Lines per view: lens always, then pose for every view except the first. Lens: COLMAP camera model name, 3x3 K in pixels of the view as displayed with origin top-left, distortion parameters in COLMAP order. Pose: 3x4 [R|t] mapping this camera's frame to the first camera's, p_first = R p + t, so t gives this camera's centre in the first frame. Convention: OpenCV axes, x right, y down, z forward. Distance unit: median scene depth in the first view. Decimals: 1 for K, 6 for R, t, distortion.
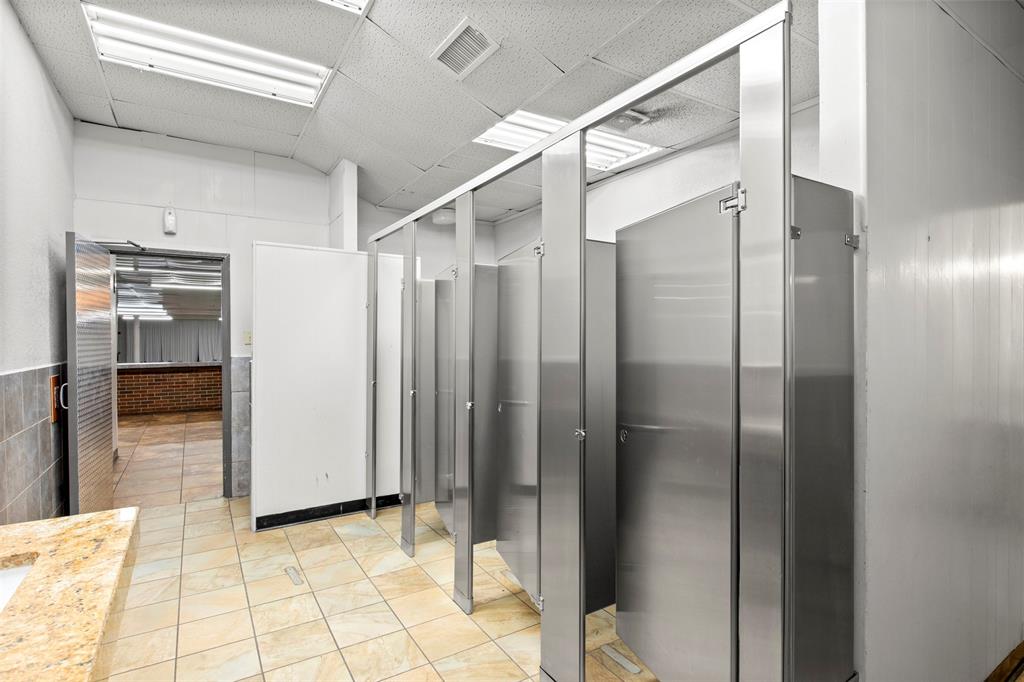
lens RADIAL K [[511.4, 0, 515.9], [0, 511.4, 341.8], [0, 0, 1]] dist [-0.001062, -0.000547]
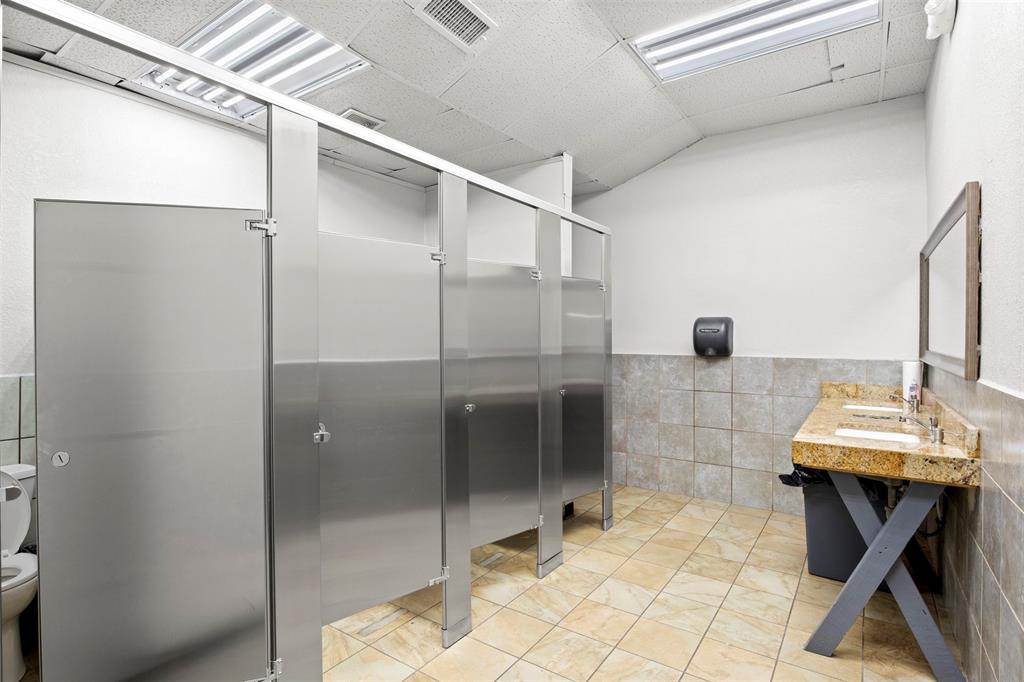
lens RADIAL K [[511.4, 0, 515.9], [0, 511.4, 341.8], [0, 0, 1]] dist [-0.001062, -0.000547]
pose [[-0.394375, -0.003101, 0.918944, -1.031312], [0.003941, 0.999979, 0.005066, -0.003736], [-0.918941, 0.005620, -0.394355, 1.344444]]
